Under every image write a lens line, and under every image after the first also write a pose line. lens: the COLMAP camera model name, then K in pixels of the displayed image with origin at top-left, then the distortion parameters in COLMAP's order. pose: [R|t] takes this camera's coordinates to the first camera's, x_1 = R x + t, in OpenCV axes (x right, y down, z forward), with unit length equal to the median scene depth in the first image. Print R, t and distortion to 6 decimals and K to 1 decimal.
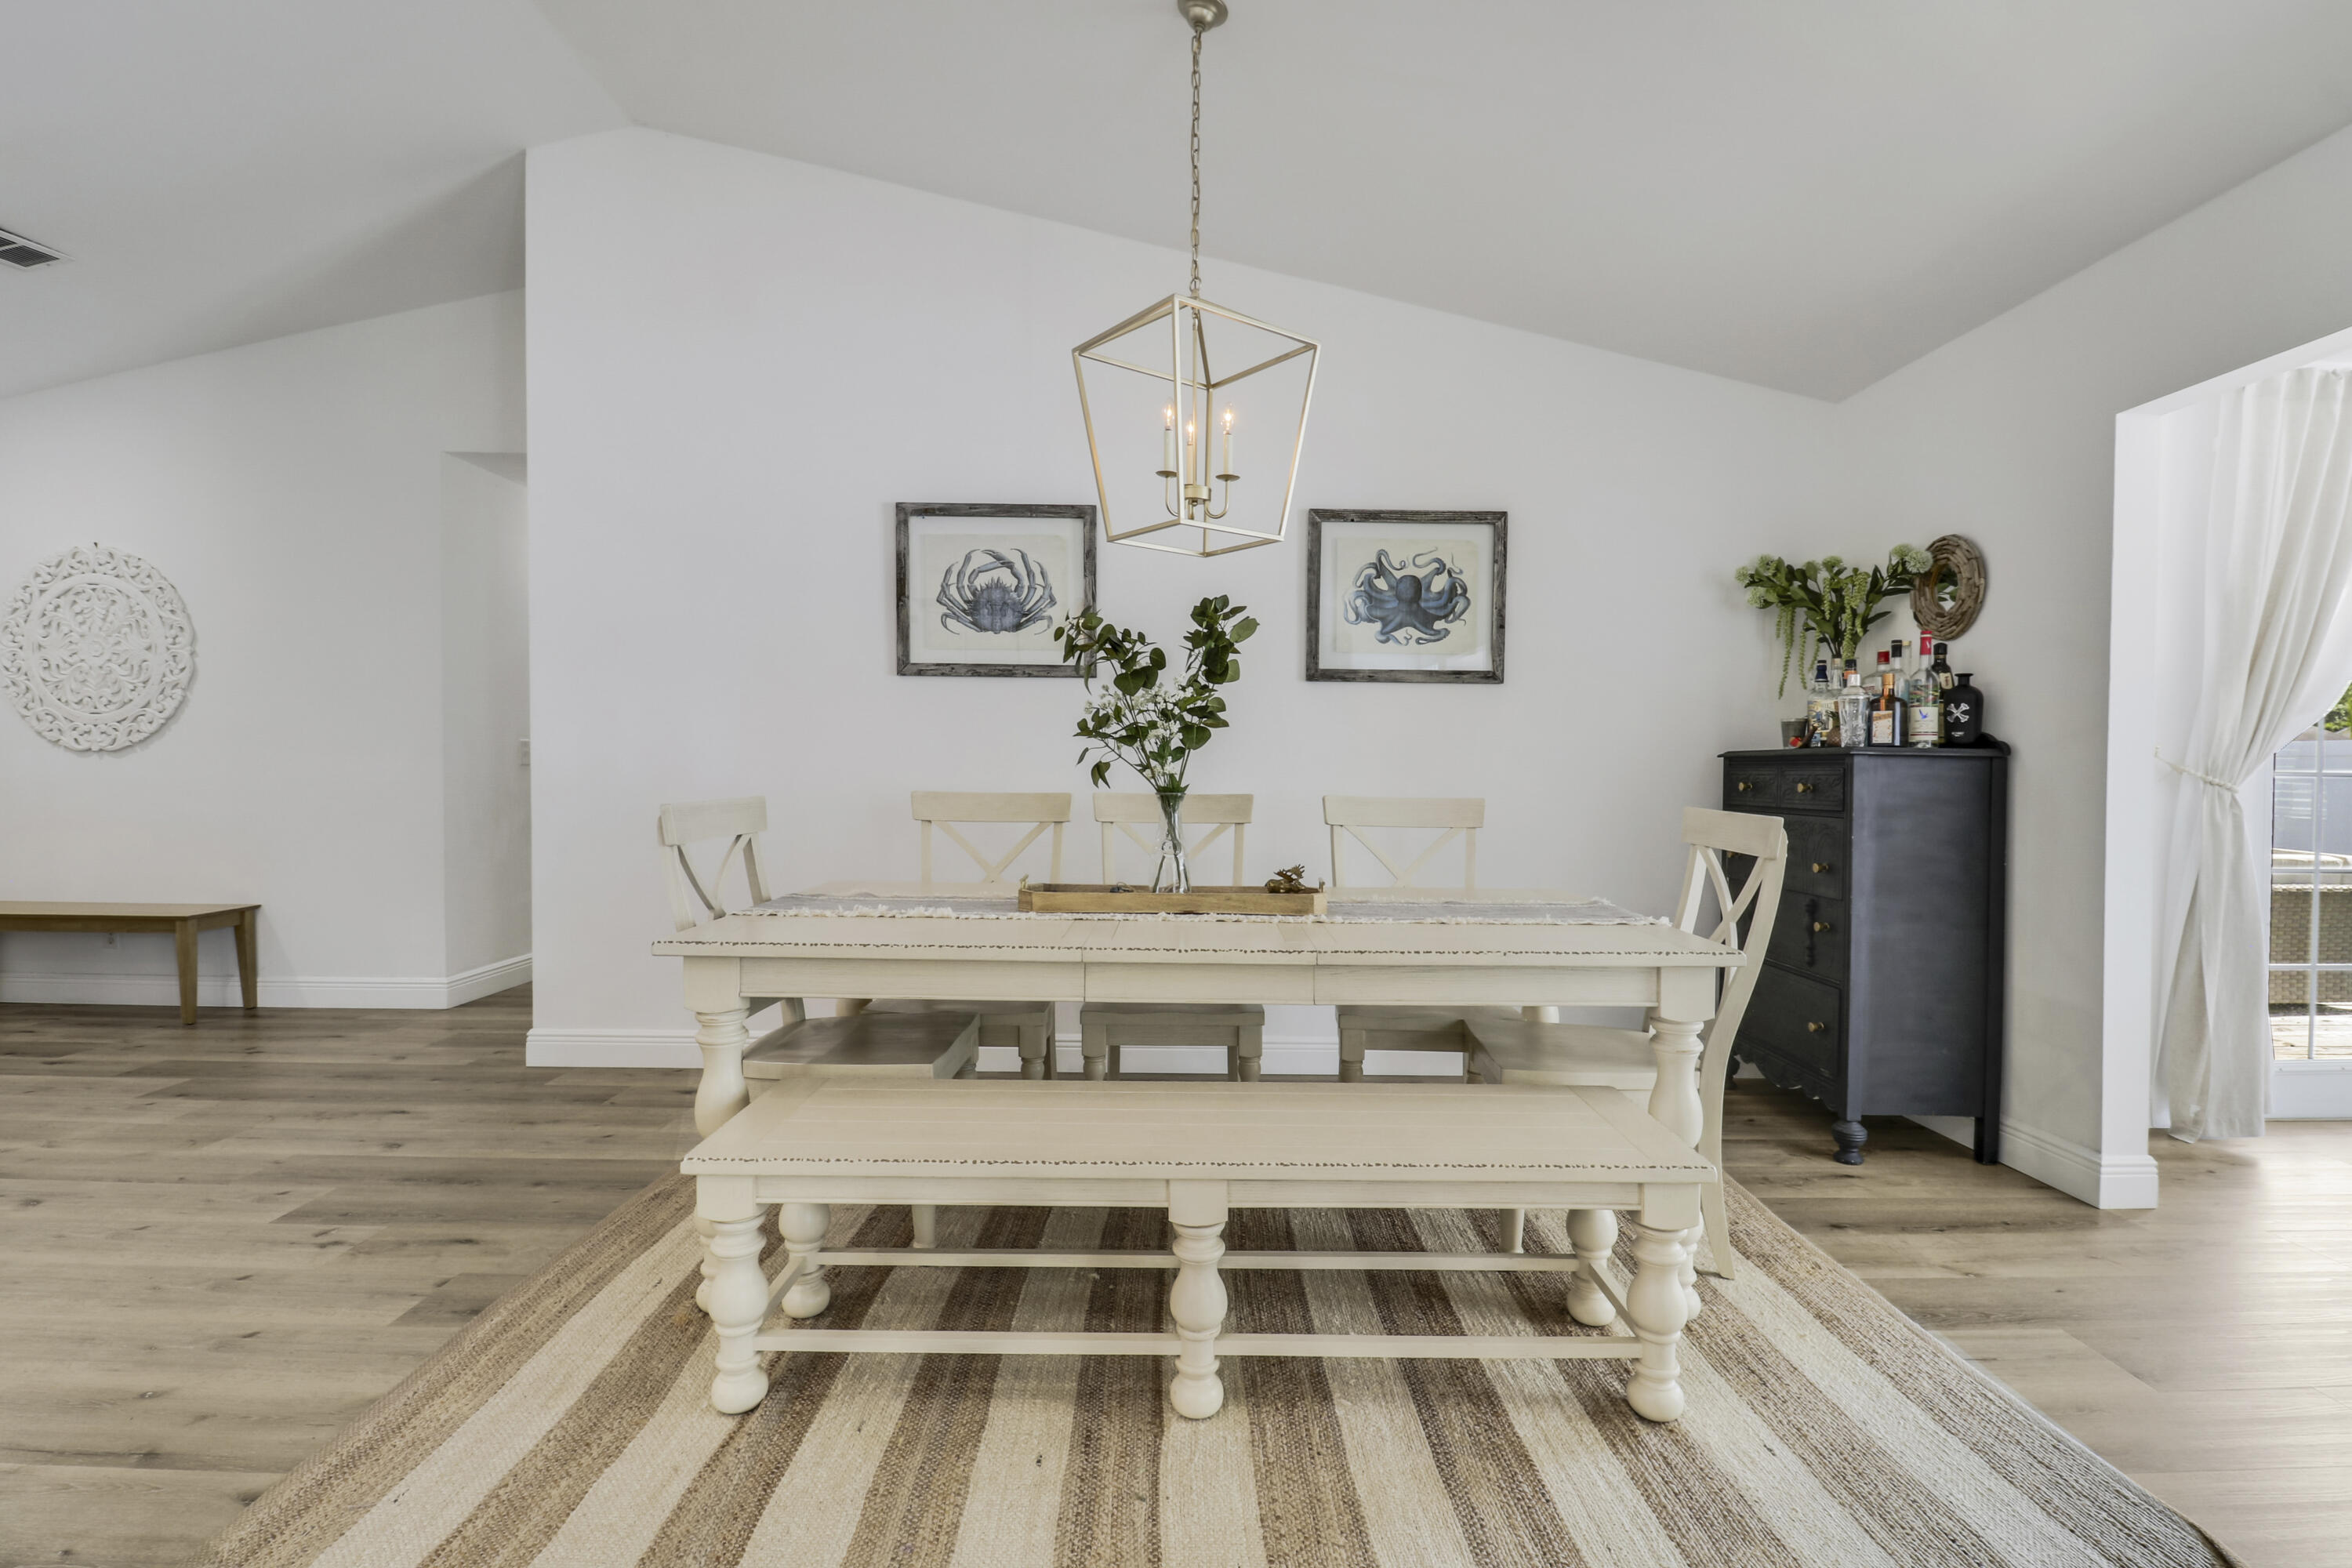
lens RADIAL K [[1103.9, 0, 1179.3], [0, 1103.9, 796.7], [0, 0, 1]] dist [0.005889, -0.016186]
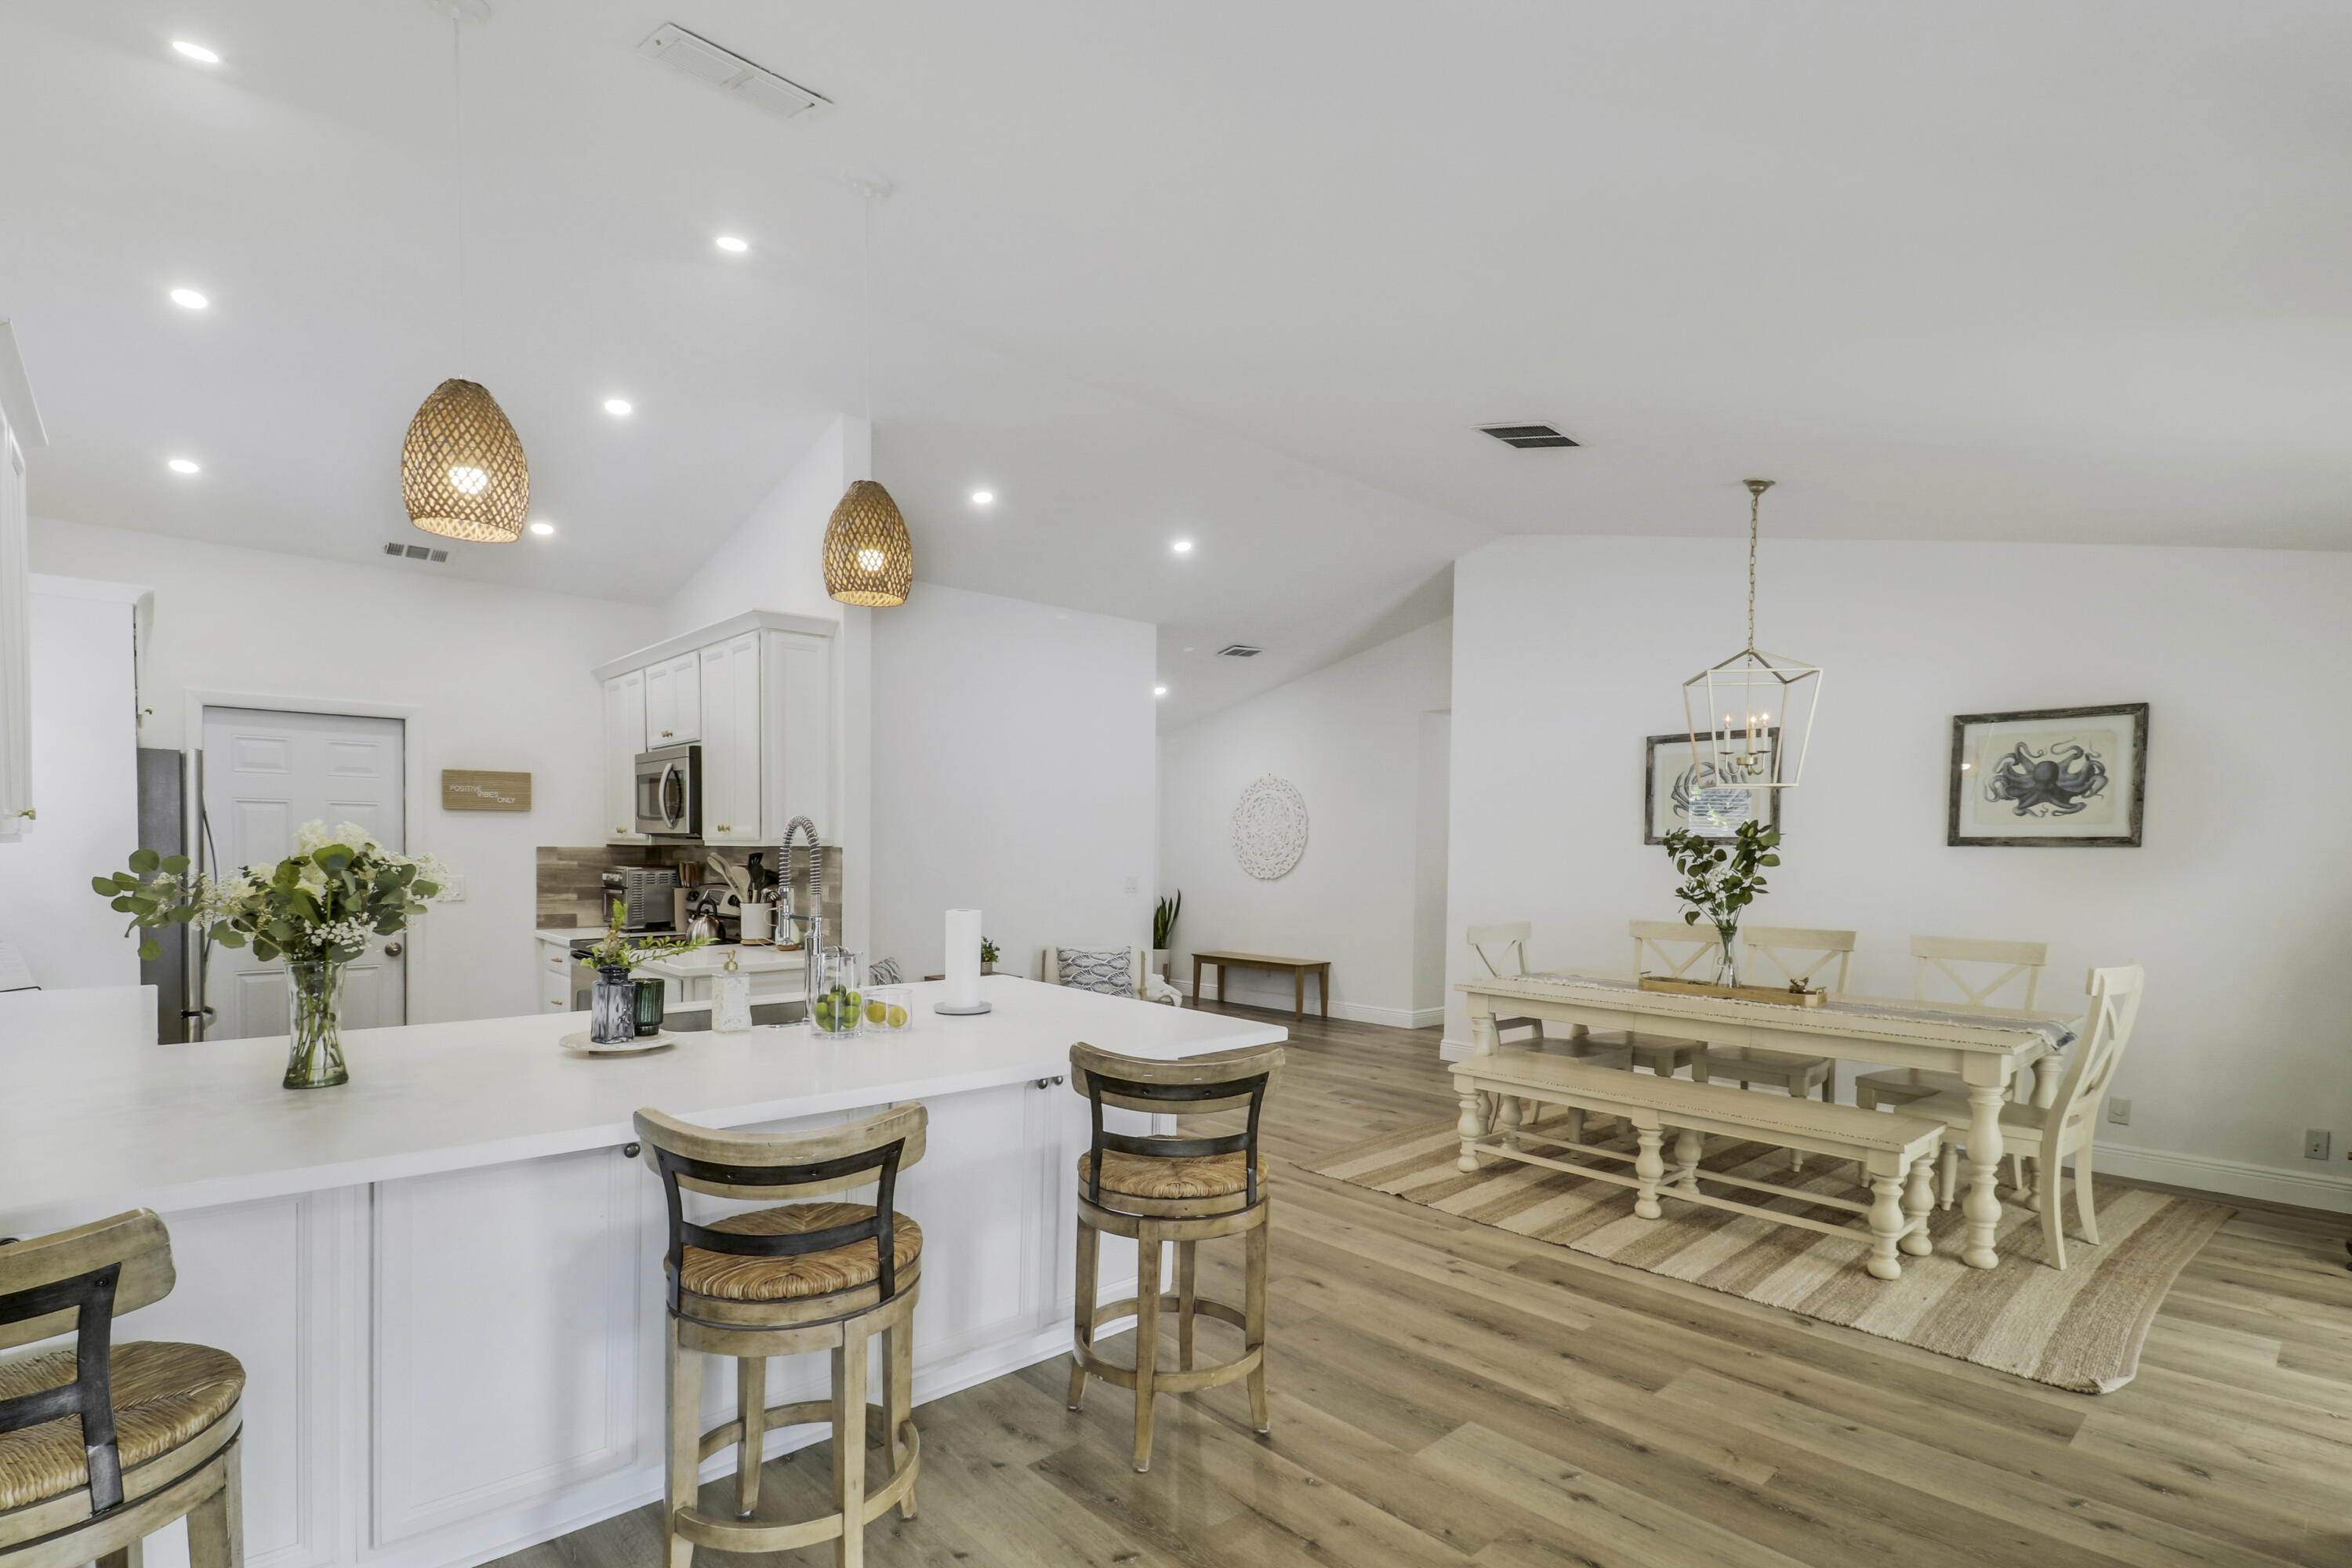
lens RADIAL K [[1121.9, 0, 1187.4], [0, 1121.9, 930.6], [0, 0, 1]] dist [0.000223, -0.011909]
pose [[0.673857, 0.048640, -0.737259, 0.493272], [-0.024006, 0.998745, 0.043950, -0.041670], [0.738472, -0.011918, 0.674179, -0.567934]]
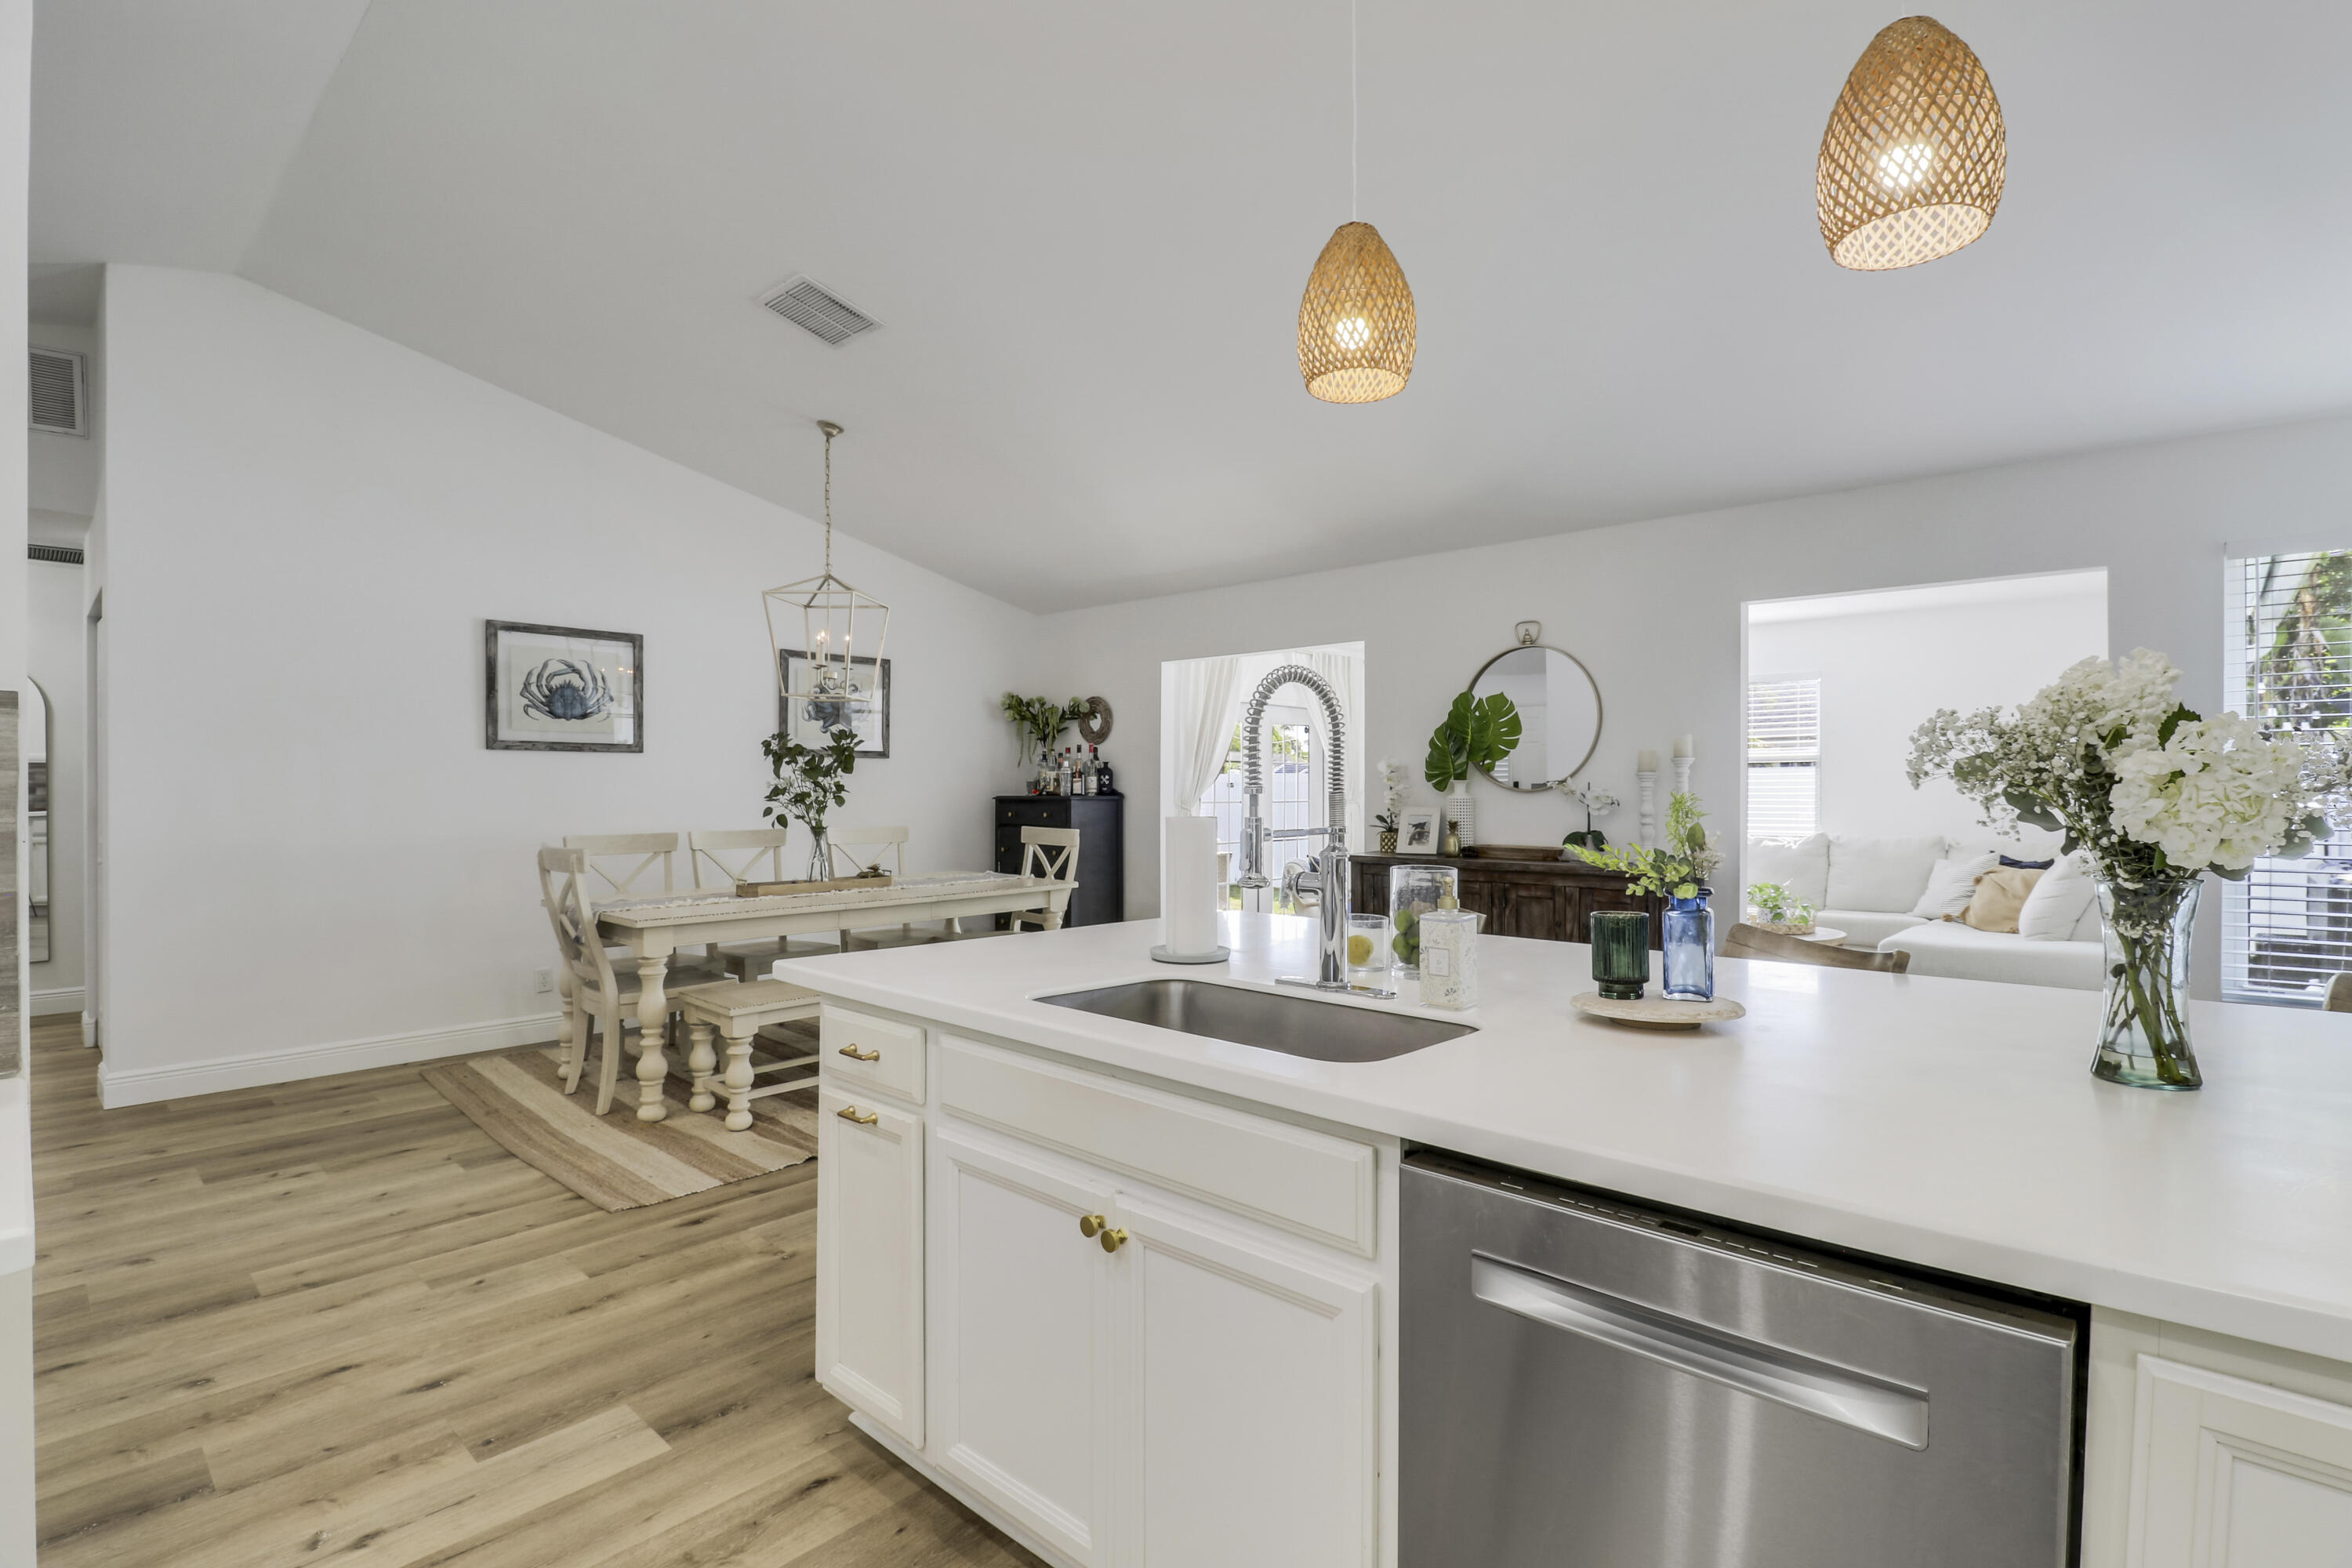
lens RADIAL K [[1087.9, 0, 1188.9], [0, 1087.9, 784.1], [0, 0, 1]] dist [0.001478, -0.013606]
pose [[0.683510, -0.009624, 0.729878, -0.629691], [0.029136, 0.999476, -0.014106, -0.024900], [-0.729359, 0.030907, 0.683432, -0.503792]]
